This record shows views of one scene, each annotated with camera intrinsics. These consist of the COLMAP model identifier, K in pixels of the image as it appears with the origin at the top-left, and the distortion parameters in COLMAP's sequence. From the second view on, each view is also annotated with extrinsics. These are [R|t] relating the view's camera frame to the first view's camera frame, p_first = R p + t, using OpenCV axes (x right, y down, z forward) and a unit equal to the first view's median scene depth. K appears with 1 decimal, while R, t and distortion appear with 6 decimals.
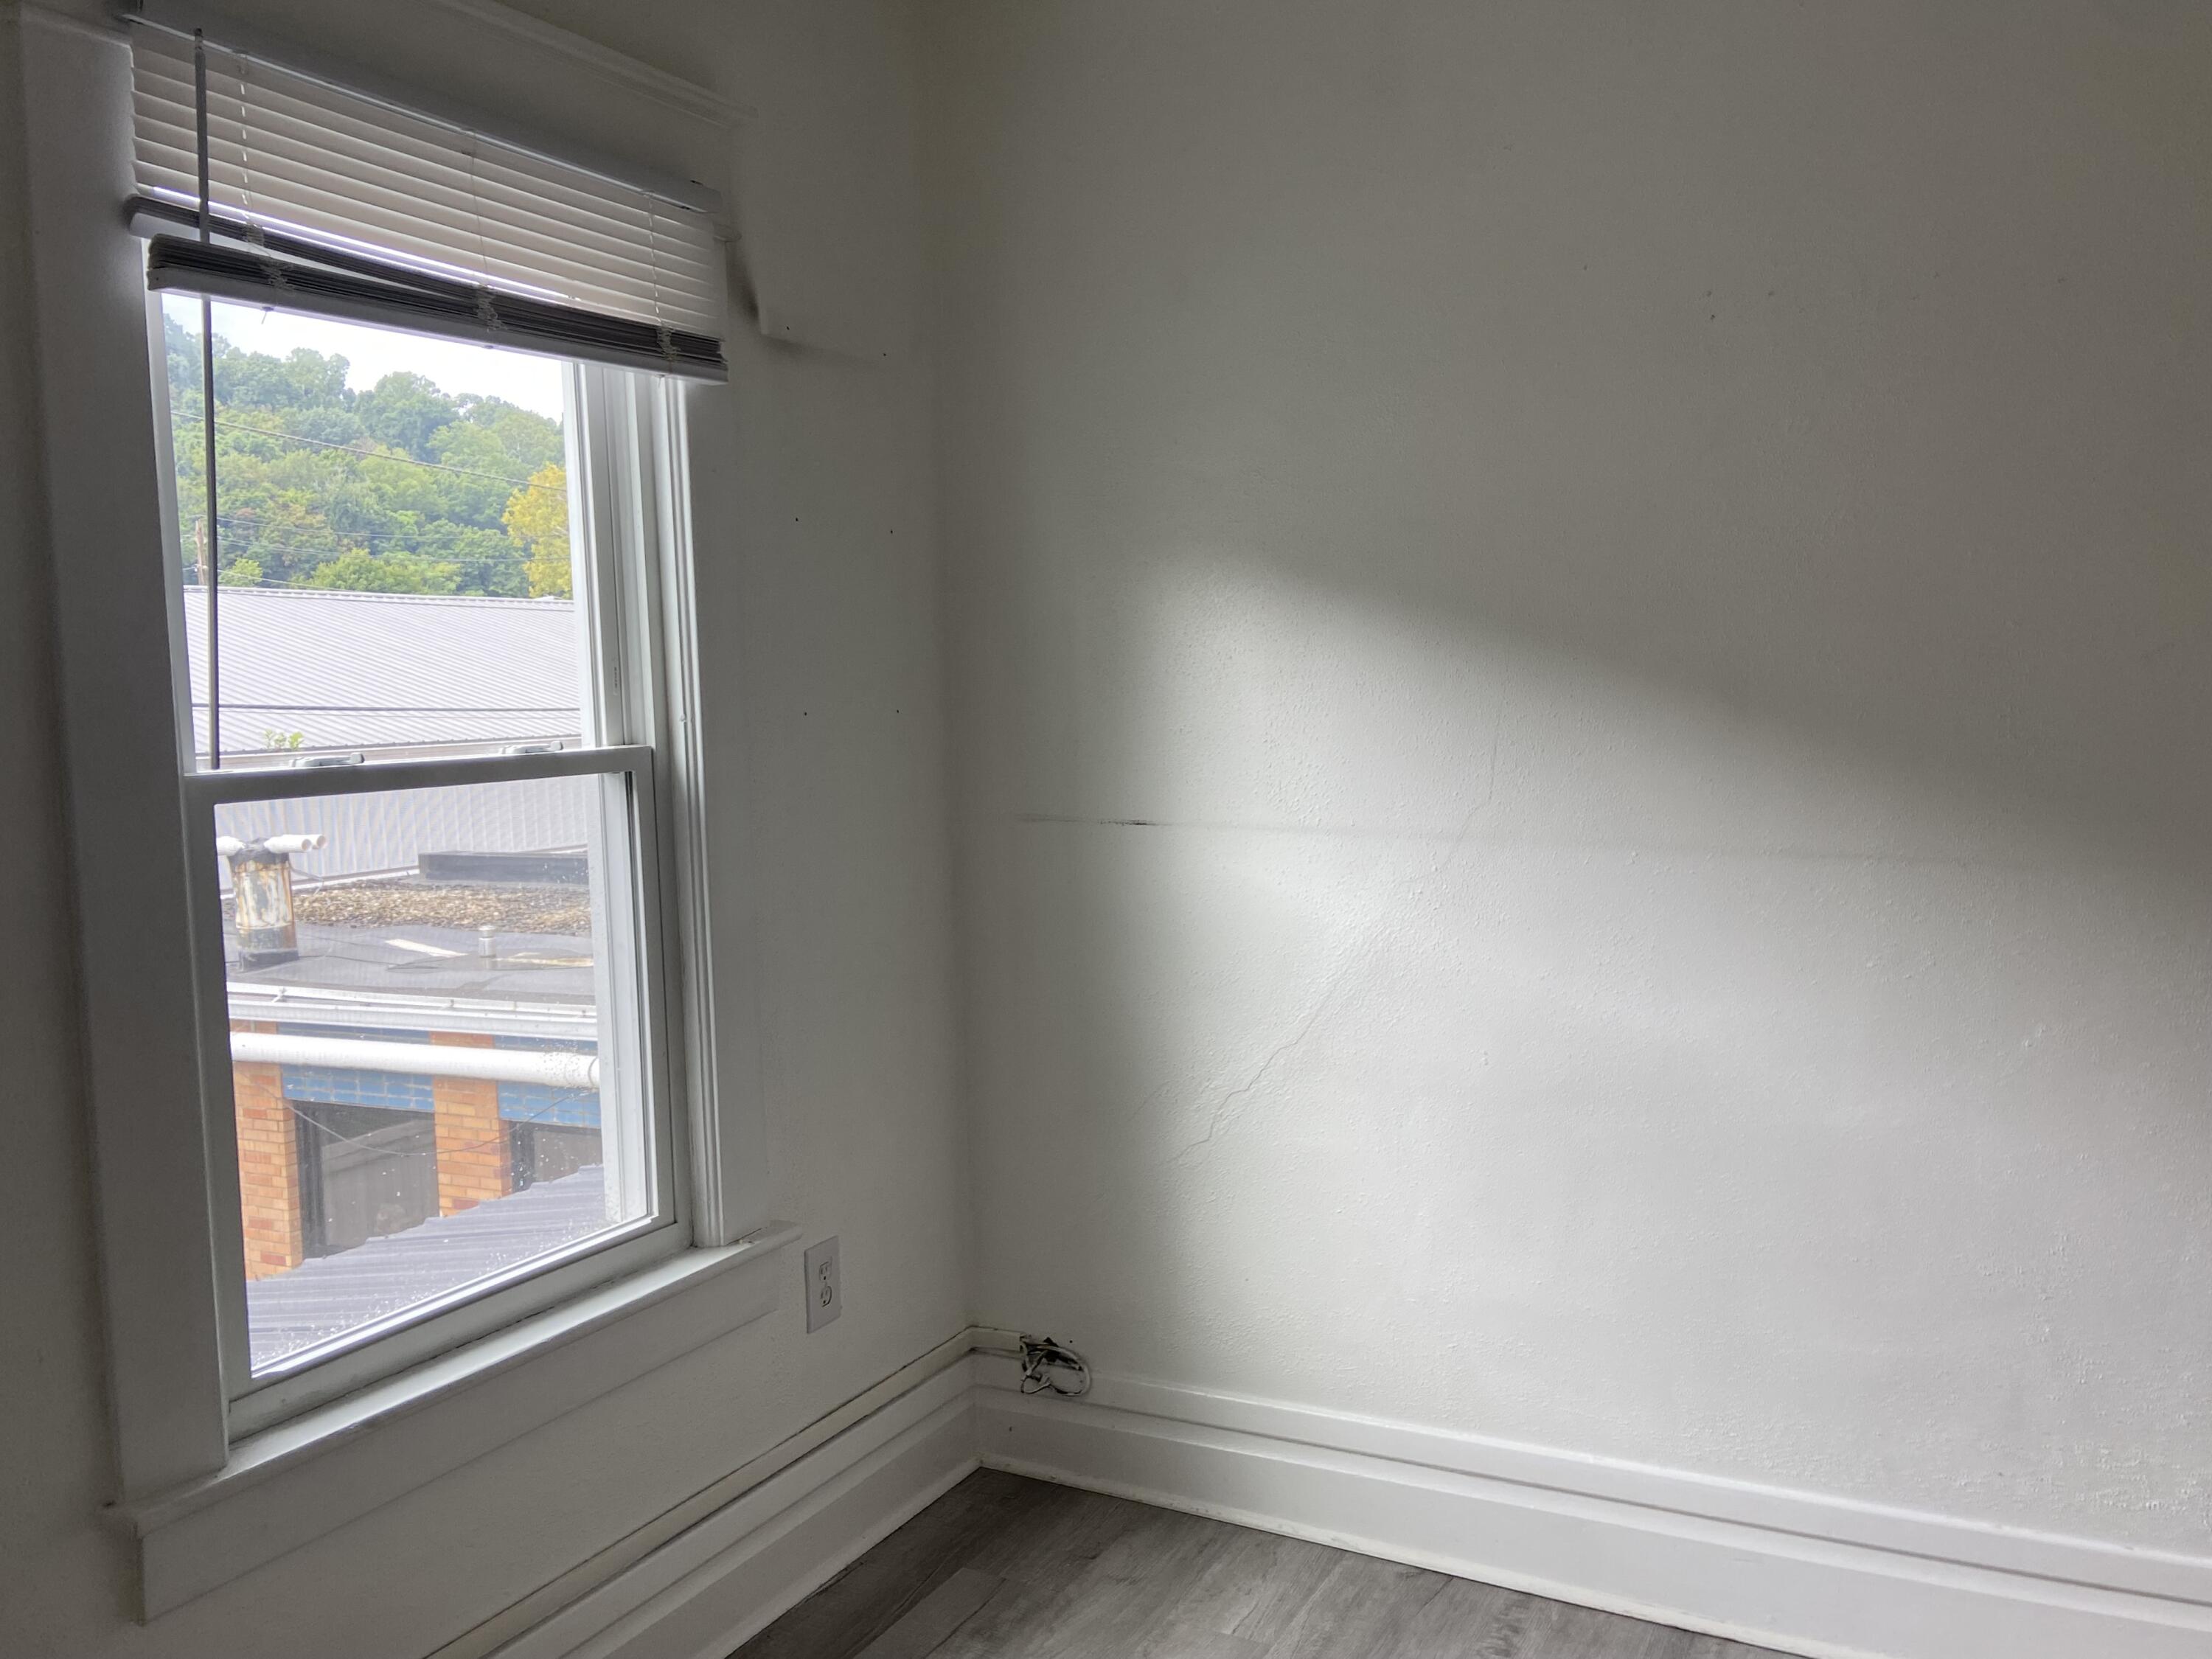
lens RADIAL K [[1902.1, 0, 1105.2], [0, 1902.1, 834.4], [0, 0, 1]] dist [0.126229, -0.160932]
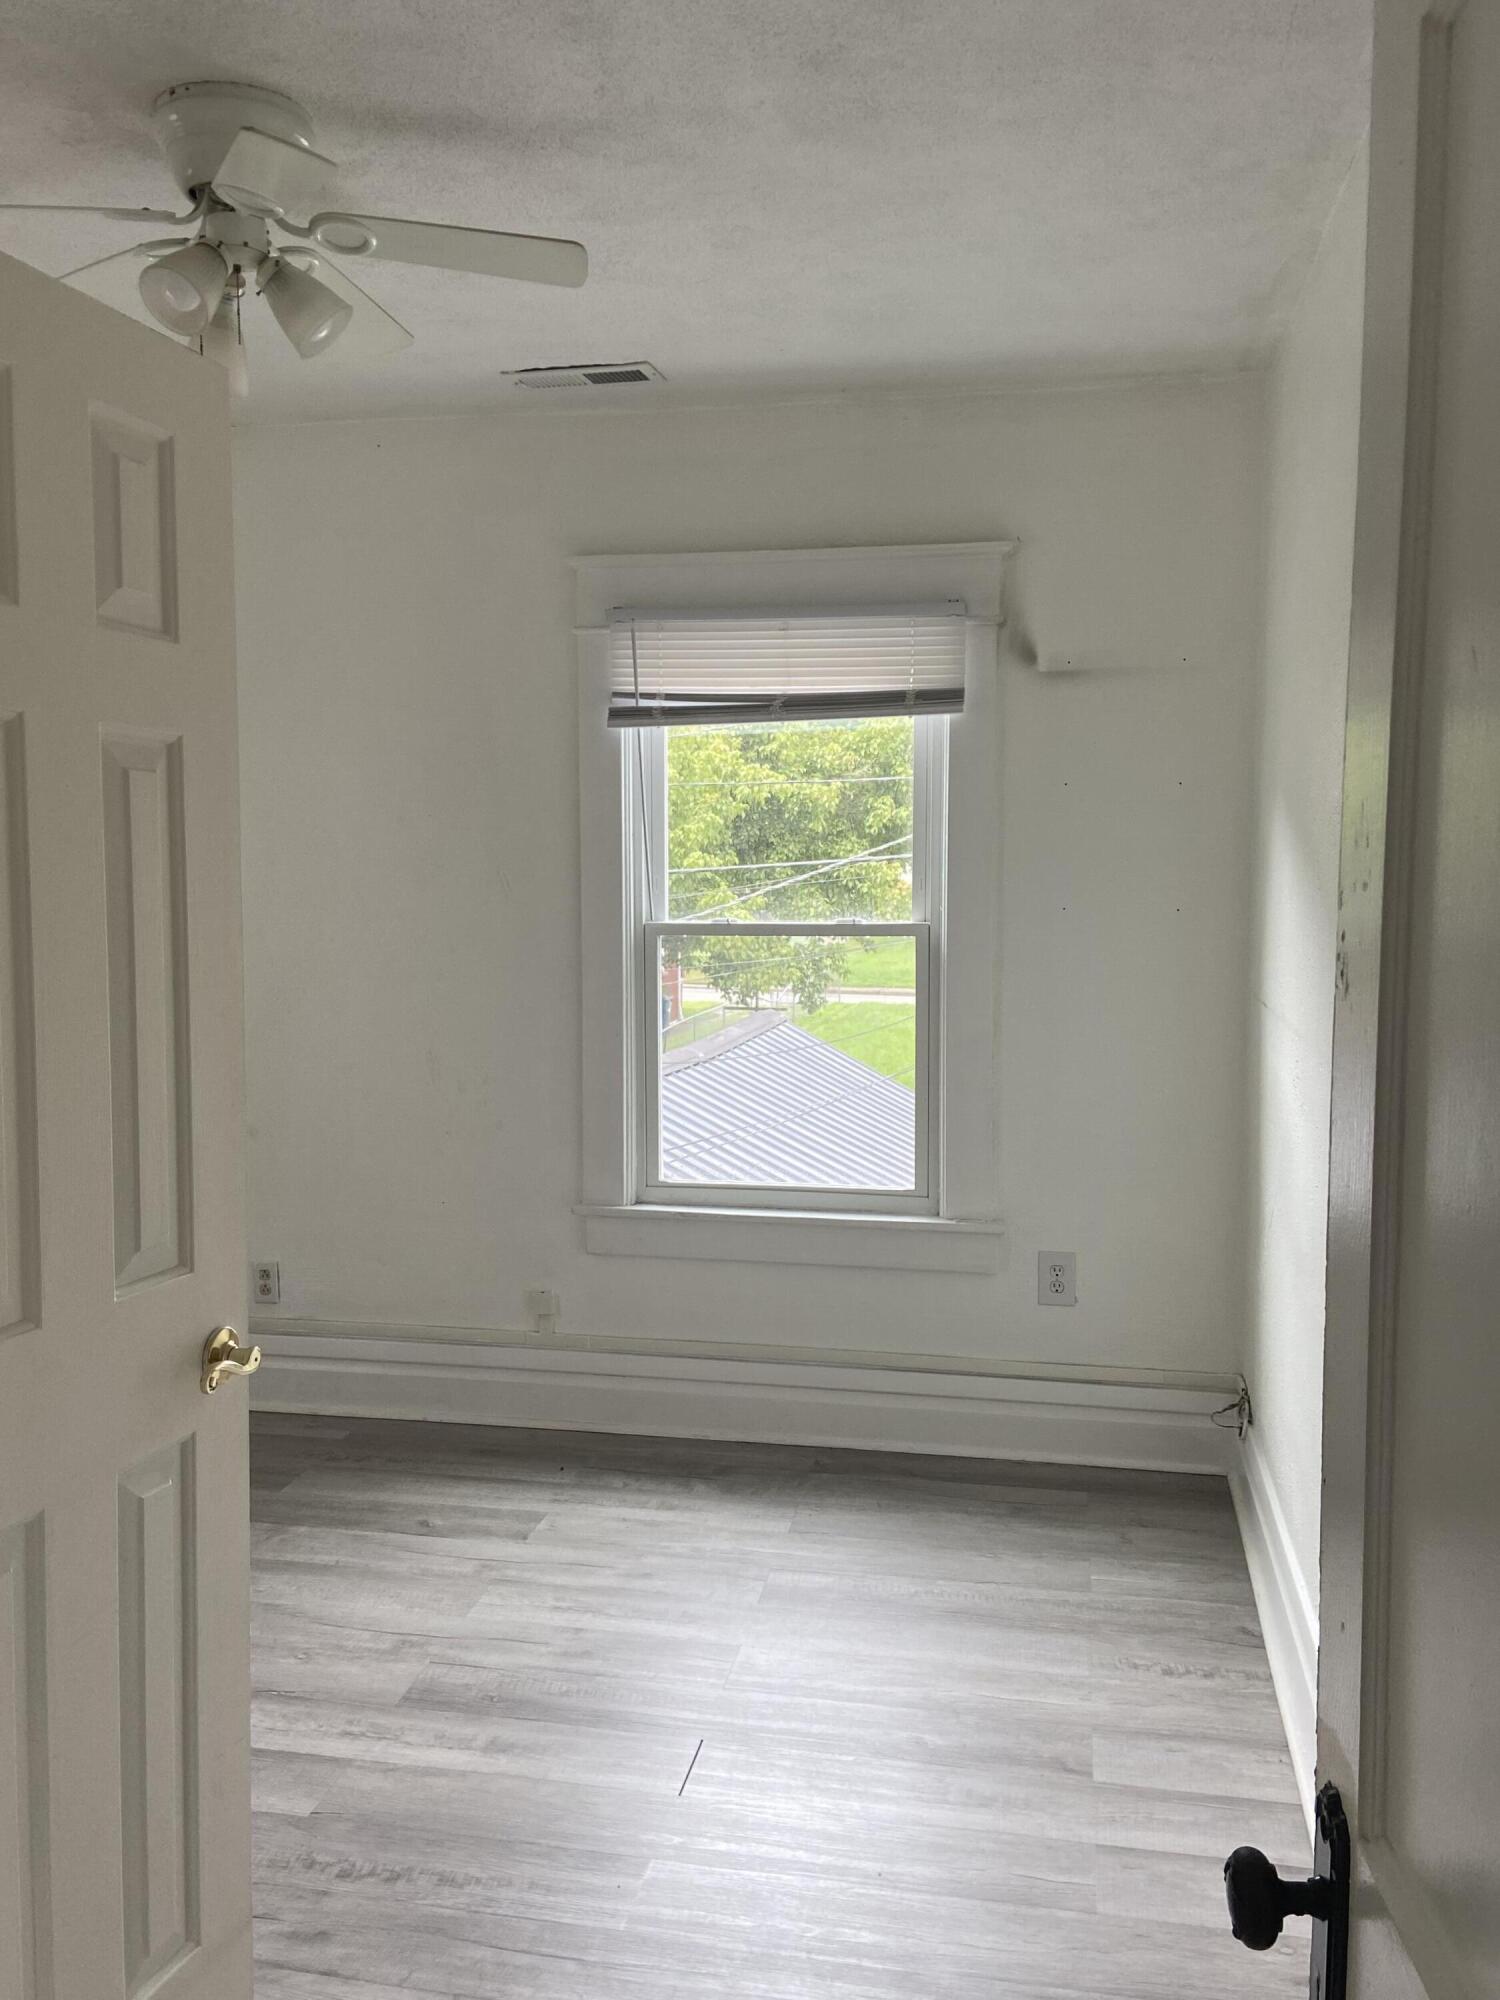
lens RADIAL K [[1719.8, 0, 746.3], [0, 1719.8, 999.4], [0, 0, 1]] dist [0.126229, -0.160932]
pose [[0.265326, 0.094314, -0.959535, 1.167815], [-0.084870, 0.993626, 0.074197, -0.074965], [0.960416, 0.061749, 0.271639, 0.390836]]
